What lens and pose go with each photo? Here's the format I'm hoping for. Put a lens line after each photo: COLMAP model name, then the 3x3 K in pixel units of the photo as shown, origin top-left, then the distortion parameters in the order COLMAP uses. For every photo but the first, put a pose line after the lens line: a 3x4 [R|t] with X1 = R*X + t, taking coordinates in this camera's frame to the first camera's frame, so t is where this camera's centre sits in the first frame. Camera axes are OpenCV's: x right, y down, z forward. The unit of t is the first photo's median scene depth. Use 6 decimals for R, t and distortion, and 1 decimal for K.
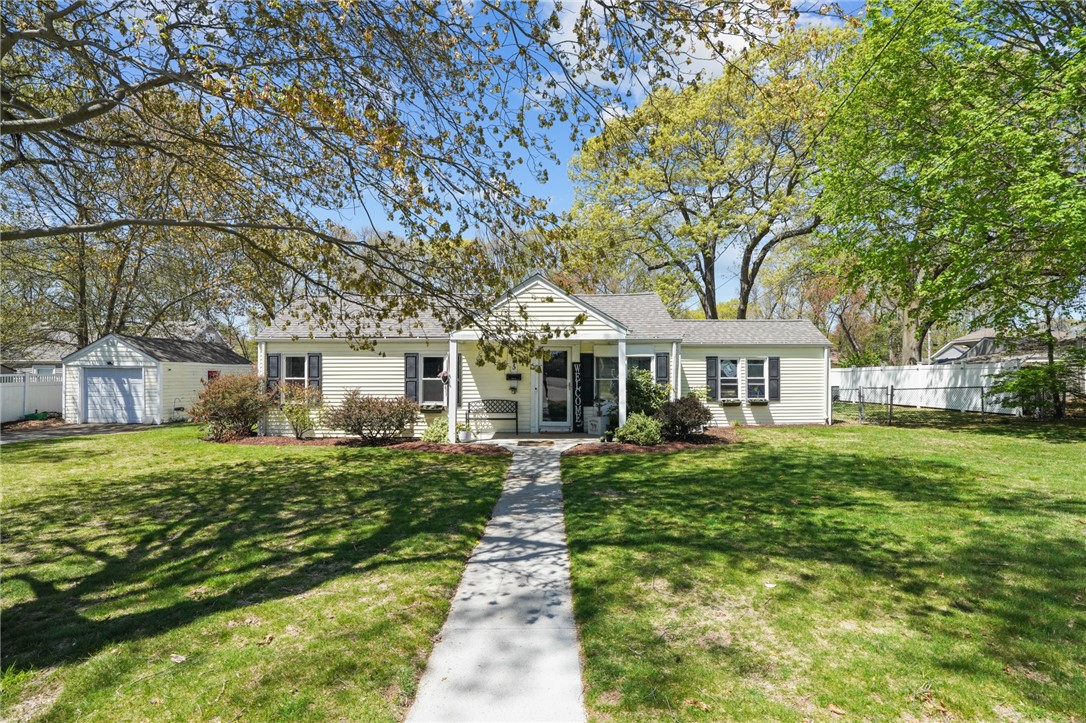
lens RADIAL K [[502.2, 0, 540.5], [0, 502.2, 379.0], [0, 0, 1]] dist [-0.031717, 0.008512]
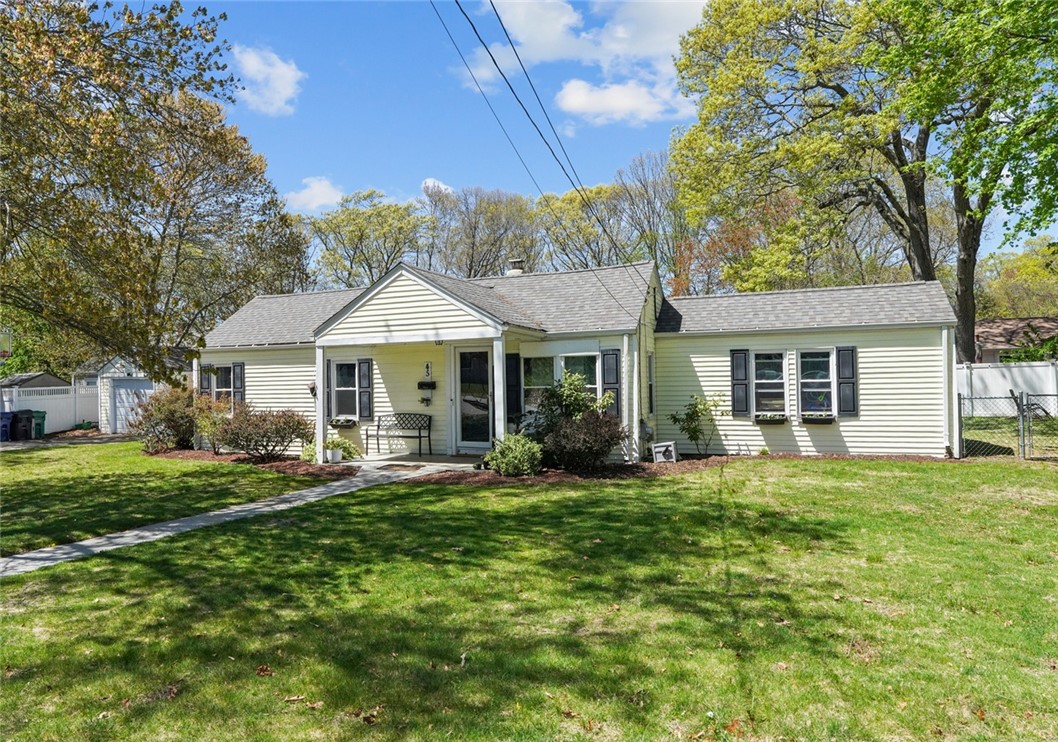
lens RADIAL K [[730.7, 0, 529.0], [0, 730.7, 371.9], [0, 0, 1]] dist [-0.023501, -0.001454]
pose [[0.904175, -0.018429, -0.426765, 0.505504], [0.015926, 0.999829, -0.009434, -0.010333], [0.426866, 0.001733, 0.904313, 0.001353]]
